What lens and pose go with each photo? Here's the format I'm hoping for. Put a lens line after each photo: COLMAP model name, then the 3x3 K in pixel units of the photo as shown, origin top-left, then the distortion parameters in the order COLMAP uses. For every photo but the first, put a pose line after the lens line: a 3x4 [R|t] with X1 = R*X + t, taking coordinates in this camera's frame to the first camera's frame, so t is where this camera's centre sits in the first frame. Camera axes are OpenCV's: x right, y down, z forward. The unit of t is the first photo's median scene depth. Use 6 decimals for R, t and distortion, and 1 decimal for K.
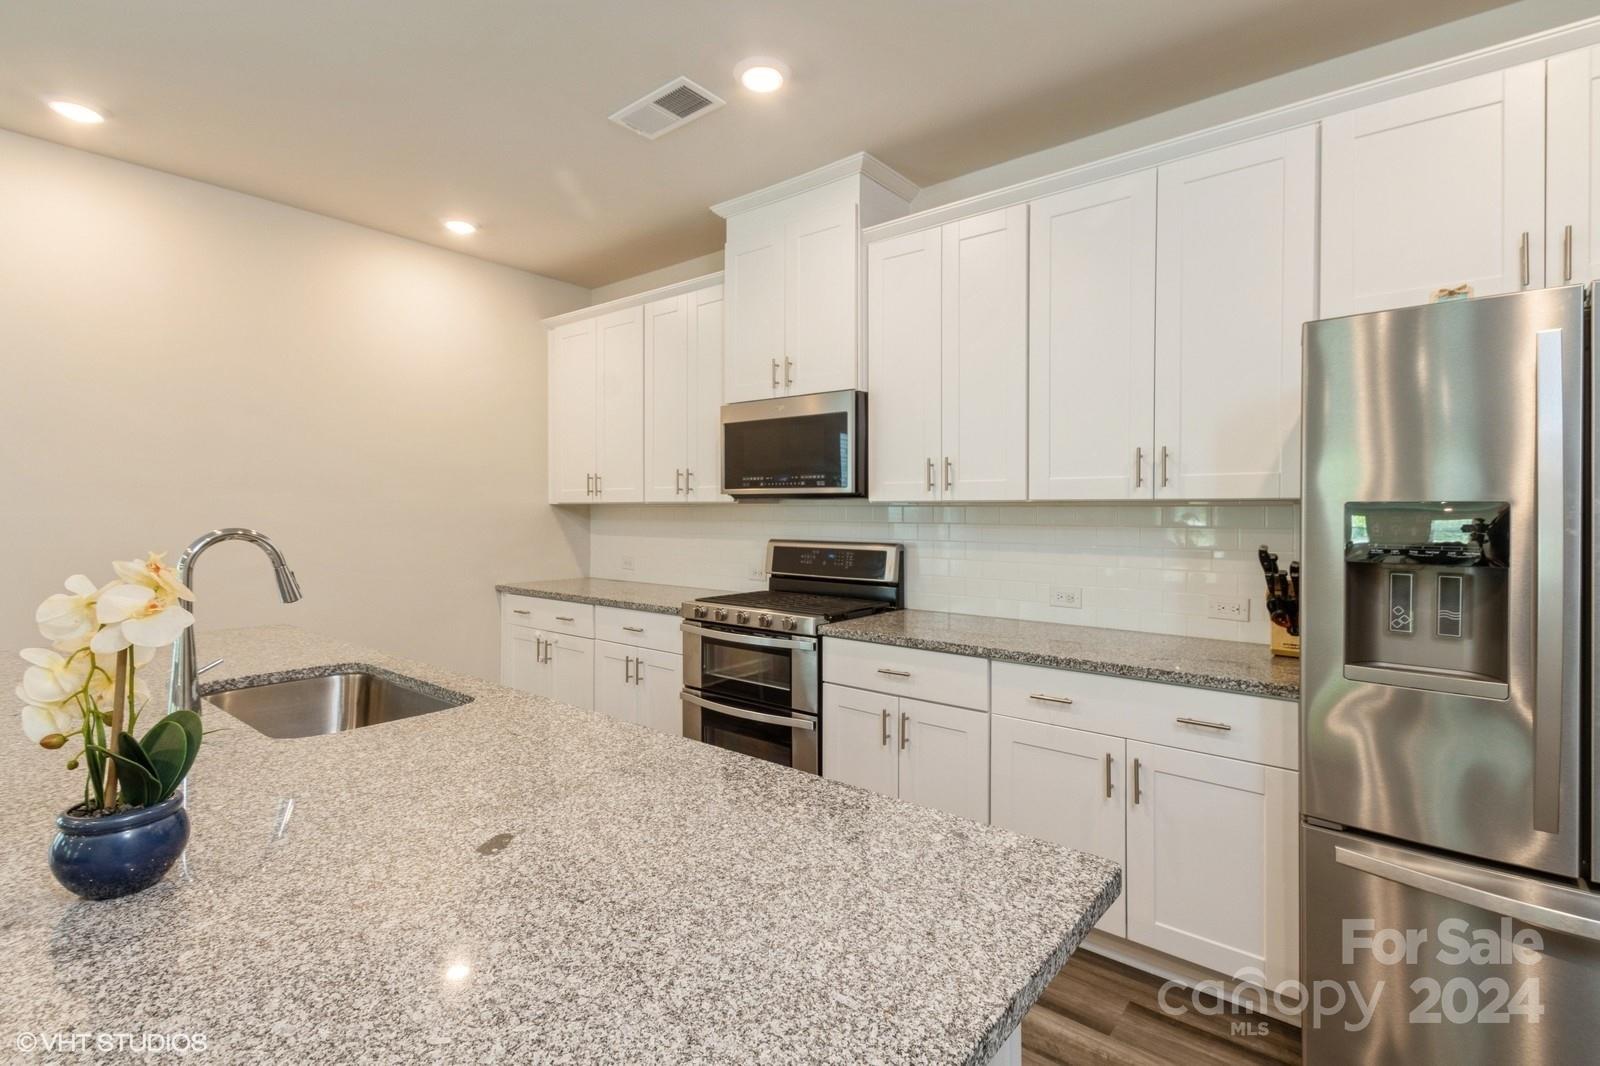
lens RADIAL K [[756.3, 0, 809.8], [0, 756.3, 524.5], [0, 0, 1]] dist [0.011468, -0.001418]
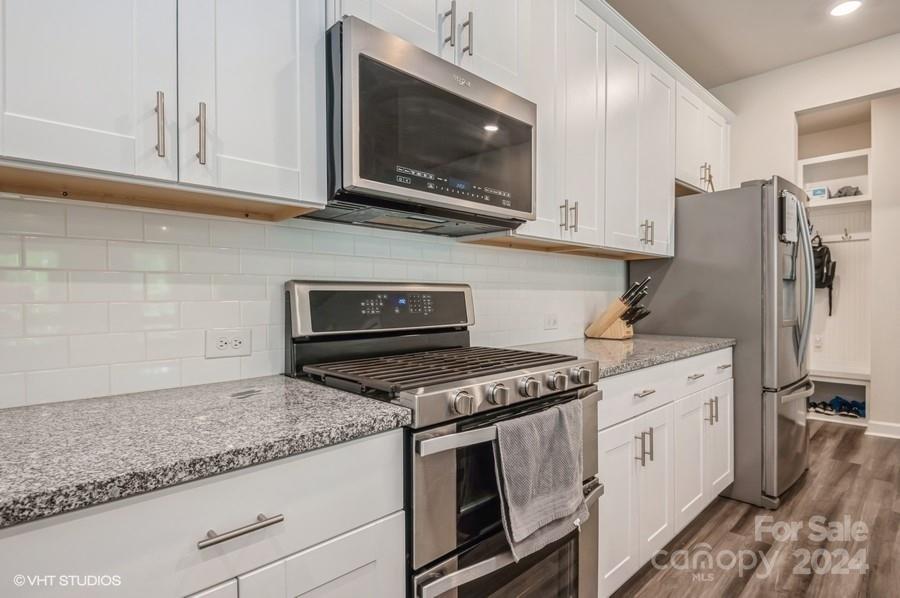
lens RADIAL K [[466.0, 0, 447.7], [0, 466.0, 294.4], [0, 0, 1]] dist [0.003594, 0.000484]
pose [[0.093519, 0.008799, 0.995579, -0.448257], [0.027098, 0.999568, -0.011380, 0.043057], [-0.995249, 0.028043, 0.093240, 0.942938]]
